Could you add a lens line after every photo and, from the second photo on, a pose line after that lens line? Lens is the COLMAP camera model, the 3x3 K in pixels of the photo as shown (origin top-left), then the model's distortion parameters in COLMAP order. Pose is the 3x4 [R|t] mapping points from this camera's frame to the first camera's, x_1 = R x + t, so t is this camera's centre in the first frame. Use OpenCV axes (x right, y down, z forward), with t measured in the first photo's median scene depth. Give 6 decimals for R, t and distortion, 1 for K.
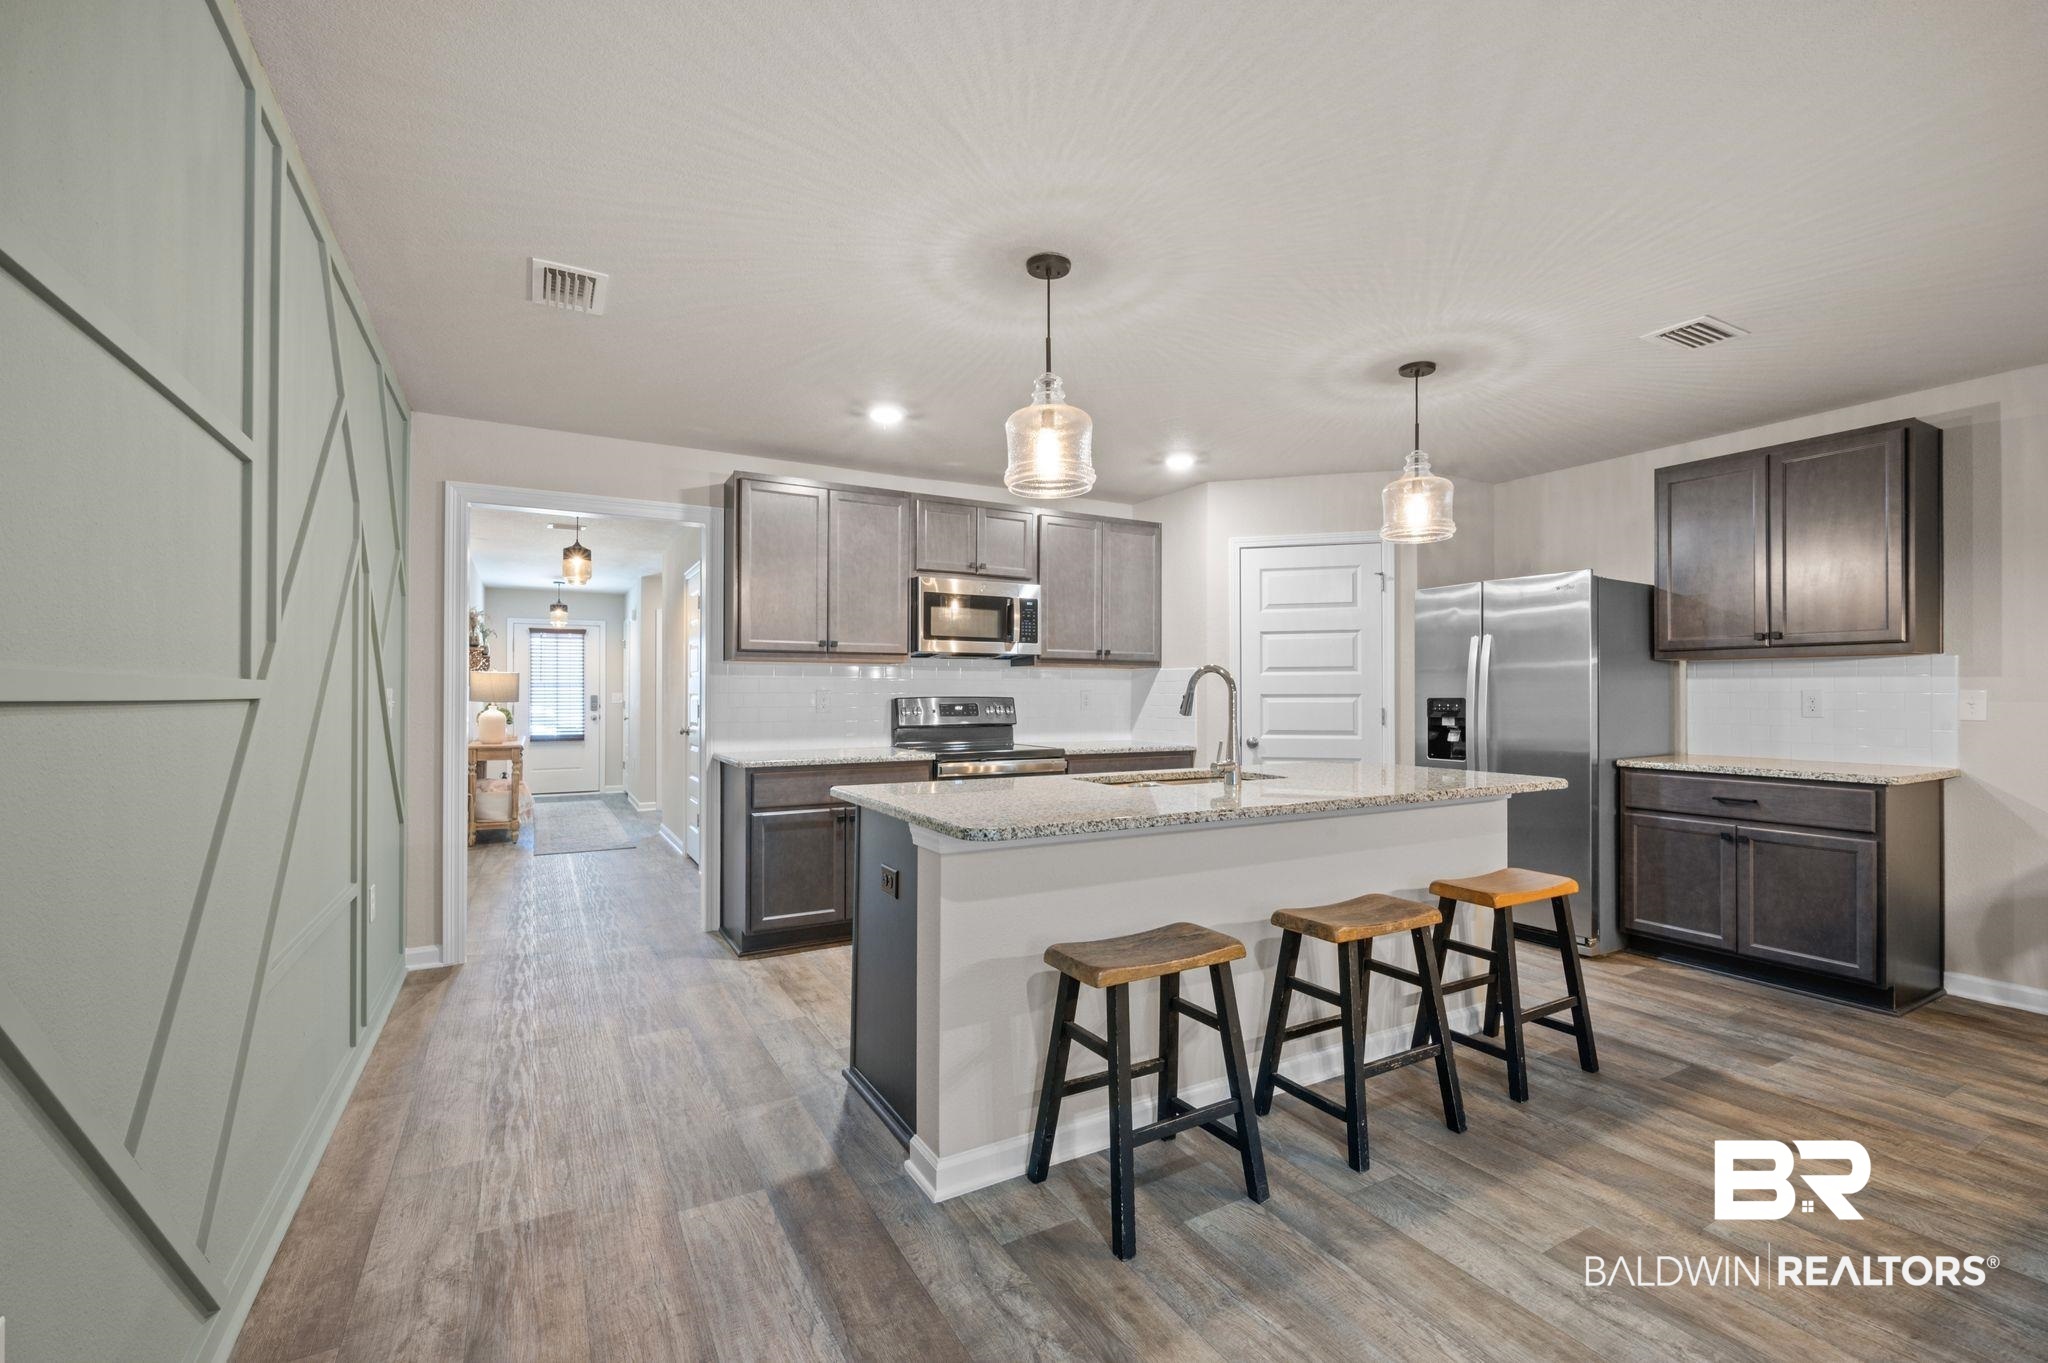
lens RADIAL K [[890.1, 0, 1031.3], [0, 890.1, 685.4], [0, 0, 1]] dist [-0.001604, -0.000203]
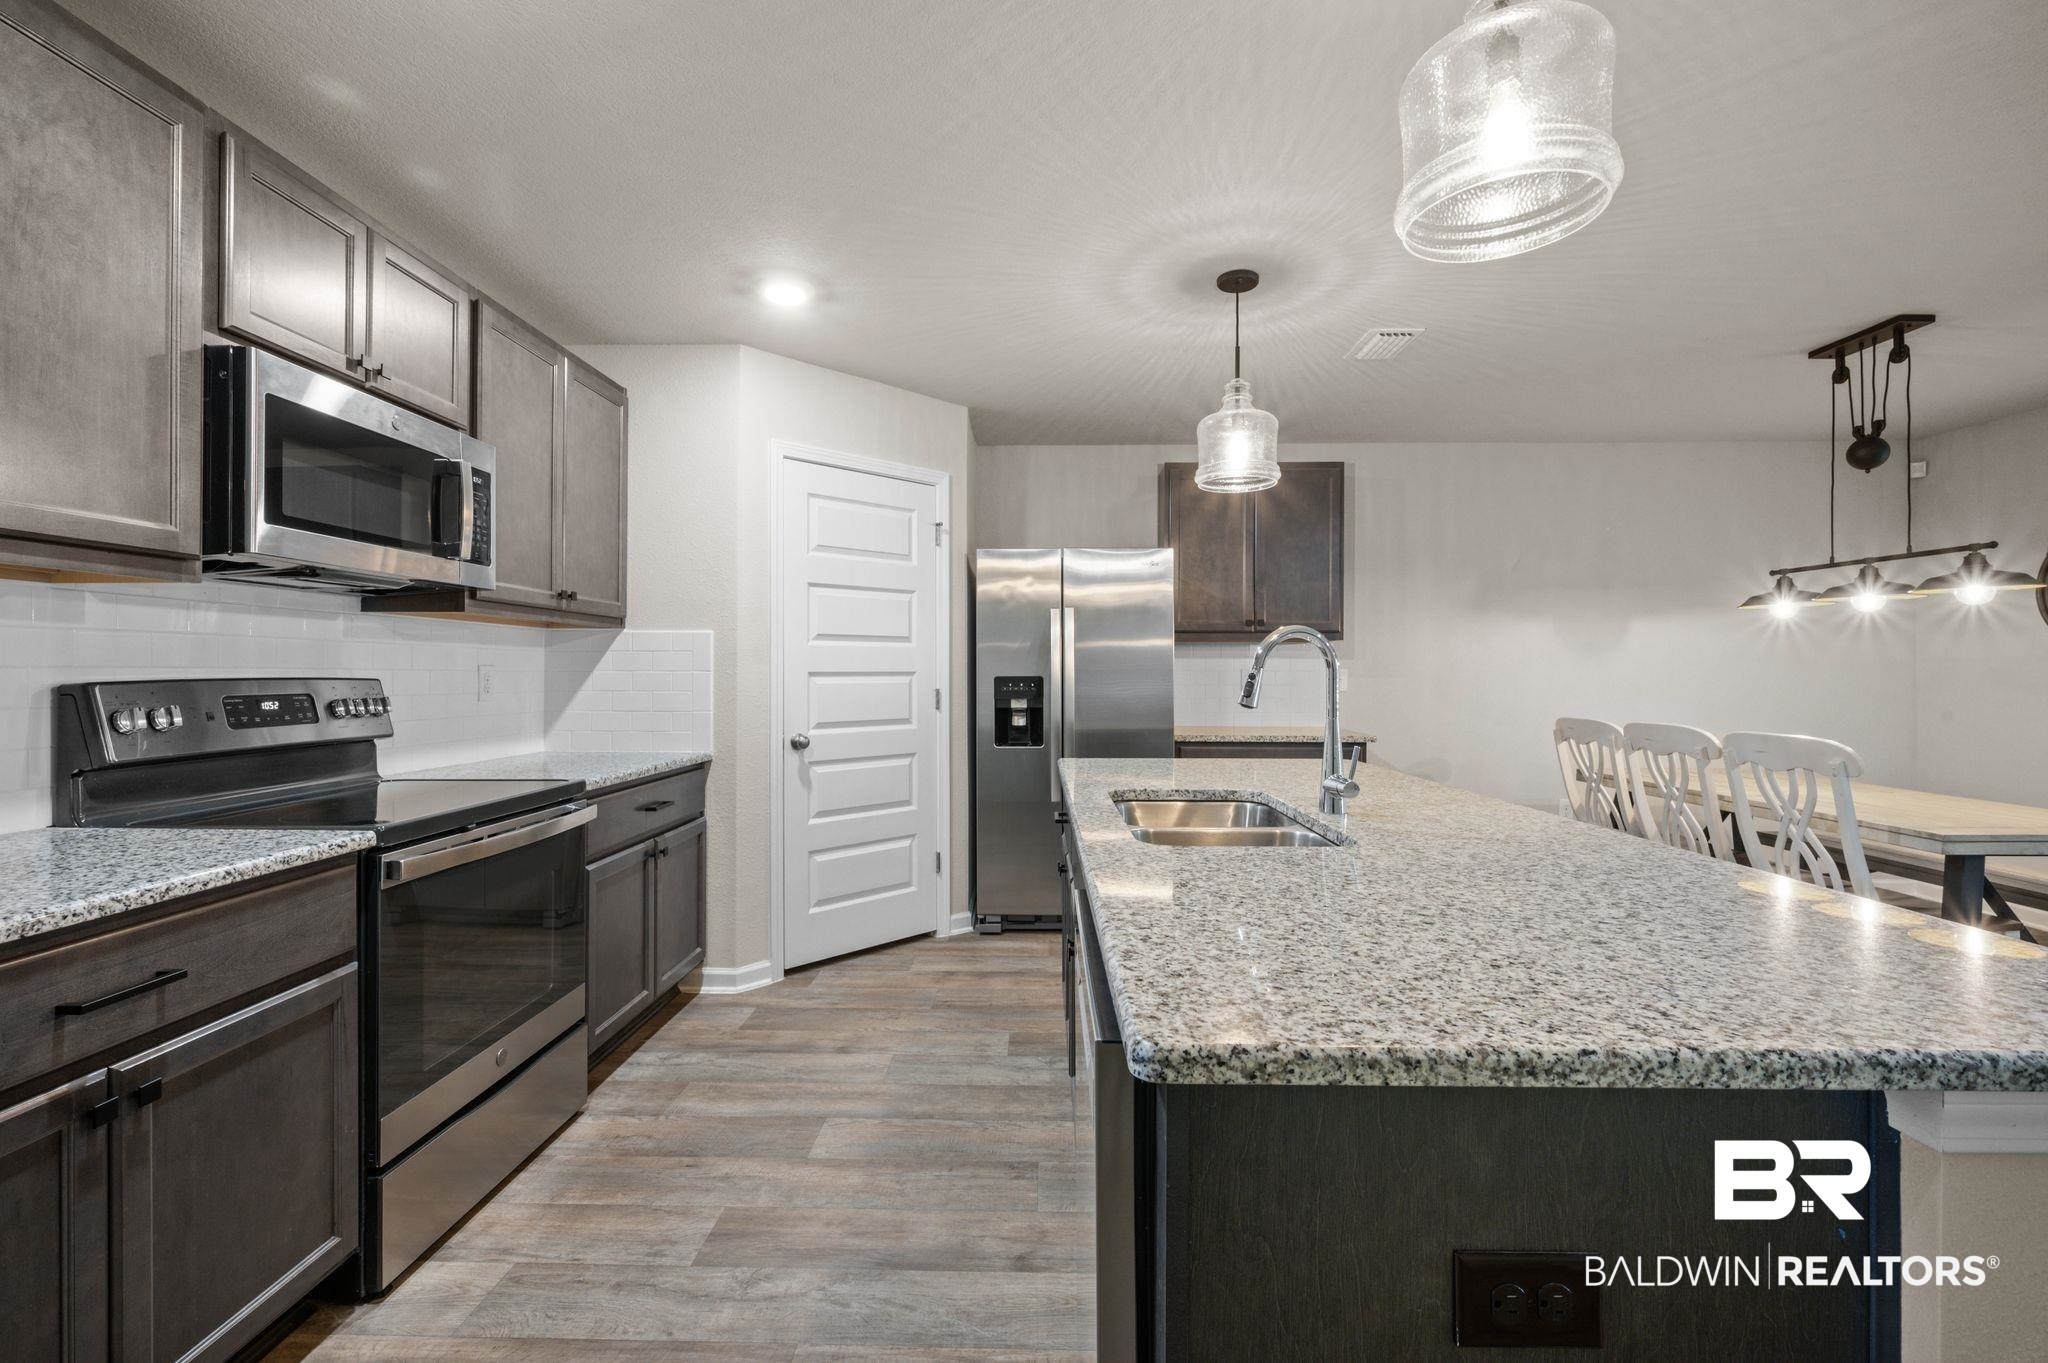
lens RADIAL K [[883.9, 0, 1030.5], [0, 883.9, 678.0], [0, 0, 1]] dist [-0.000582, -0.000470]
pose [[0.509565, -0.006107, 0.860410, -0.304076], [-0.010531, 0.999856, 0.013333, 0.004324], [-0.860368, -0.015855, 0.509427, 0.599261]]
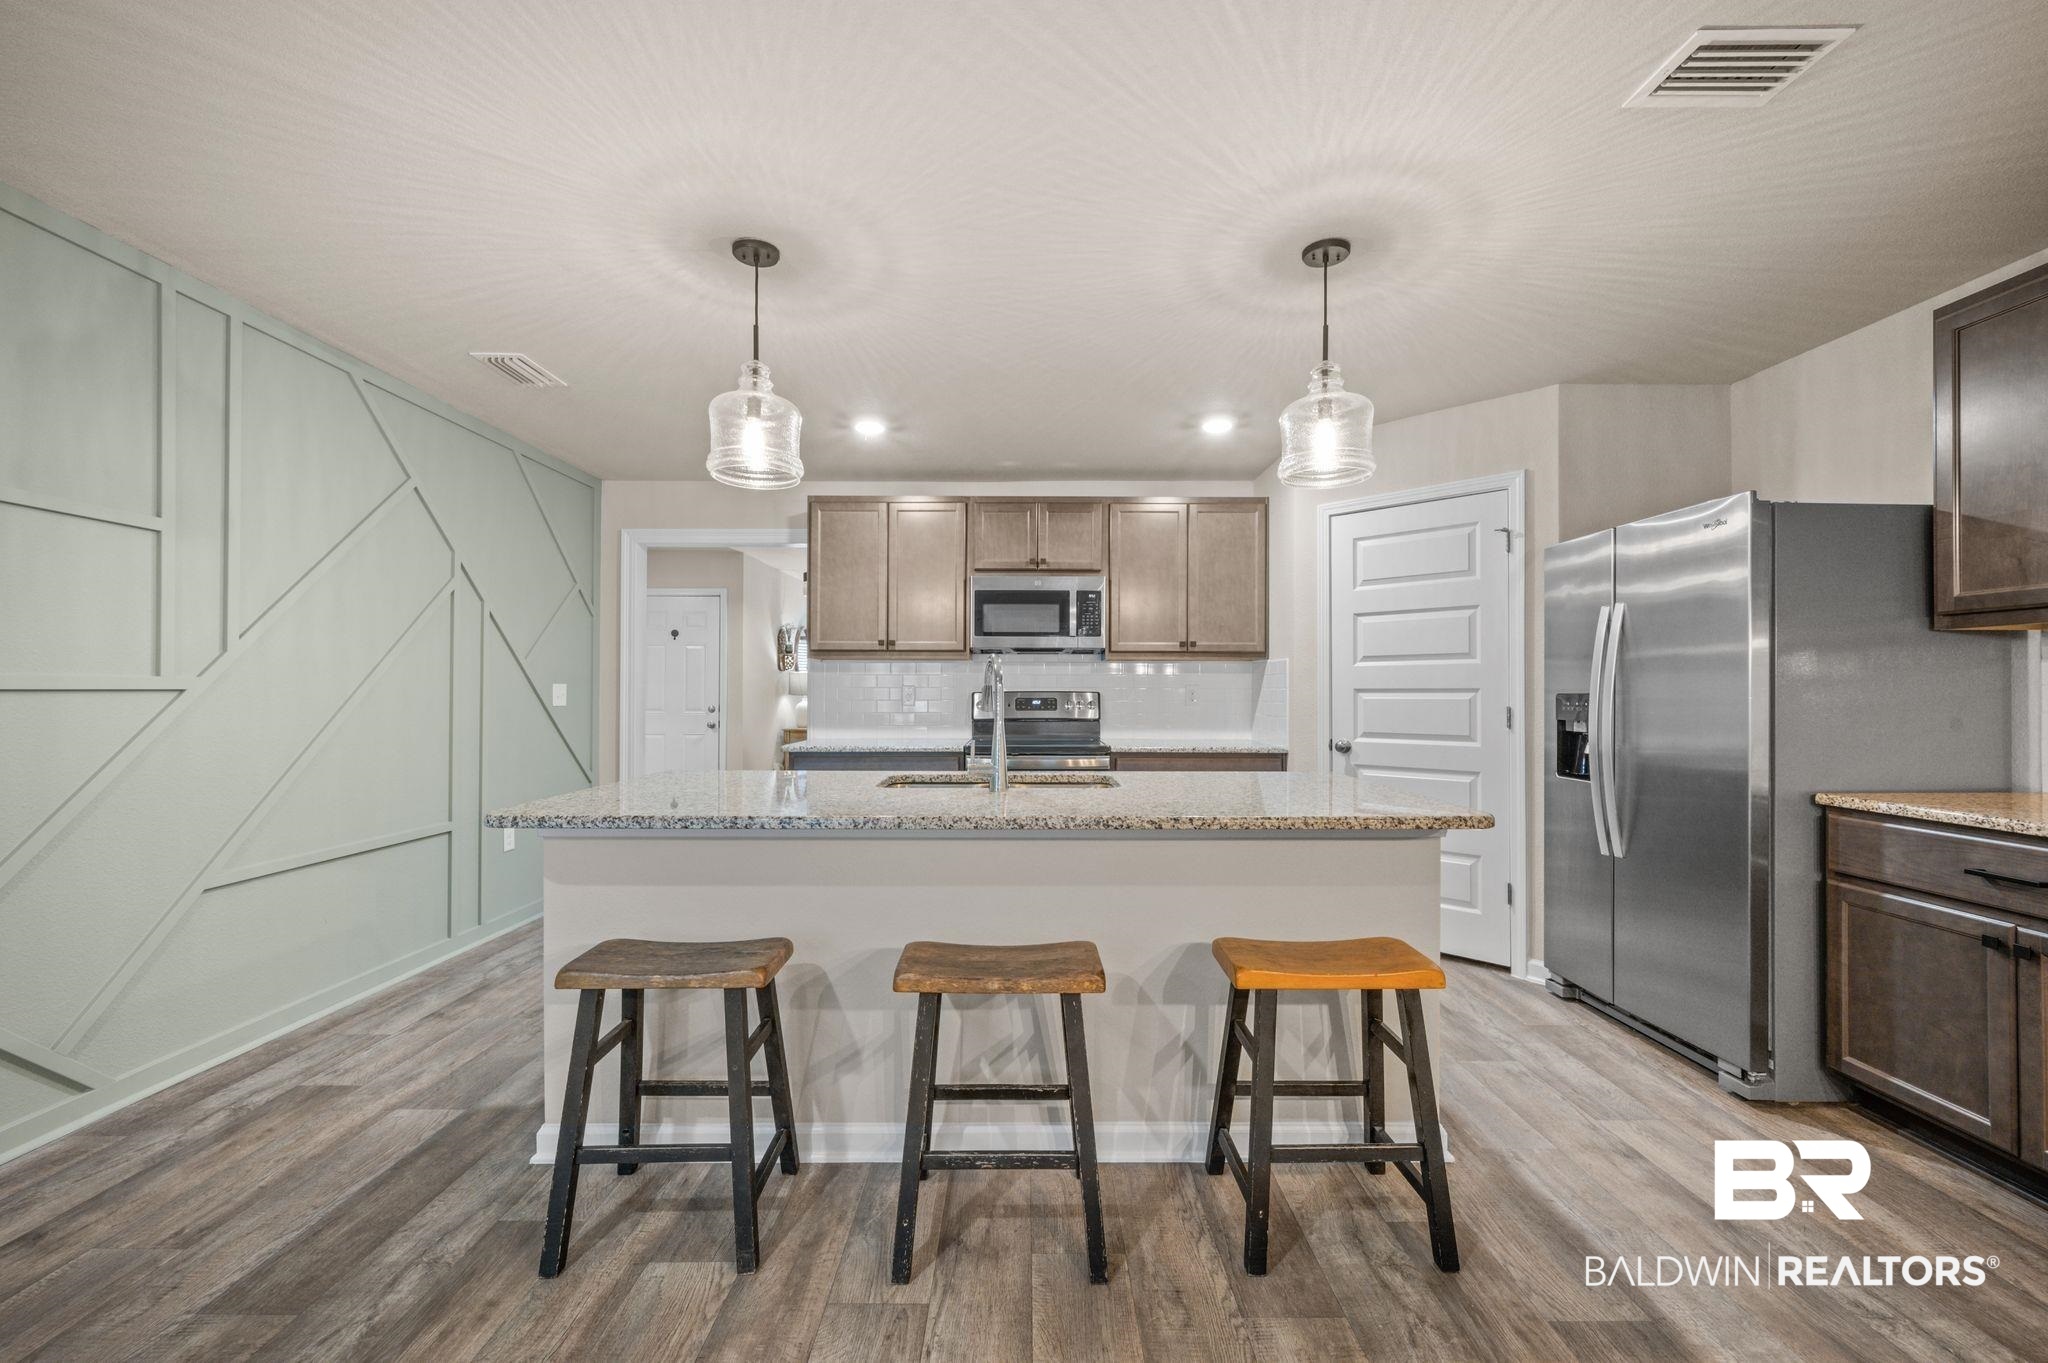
lens RADIAL K [[809.5, 0, 1024.0], [0, 809.5, 681.5], [0, 0, 1]] dist [-0.002176, -0.000317]
pose [[0.865947, -0.004944, -0.500111, 0.446965], [0.004564, 0.999988, -0.001984, 0.004161], [0.500114, -0.000565, 0.865959, 0.228845]]
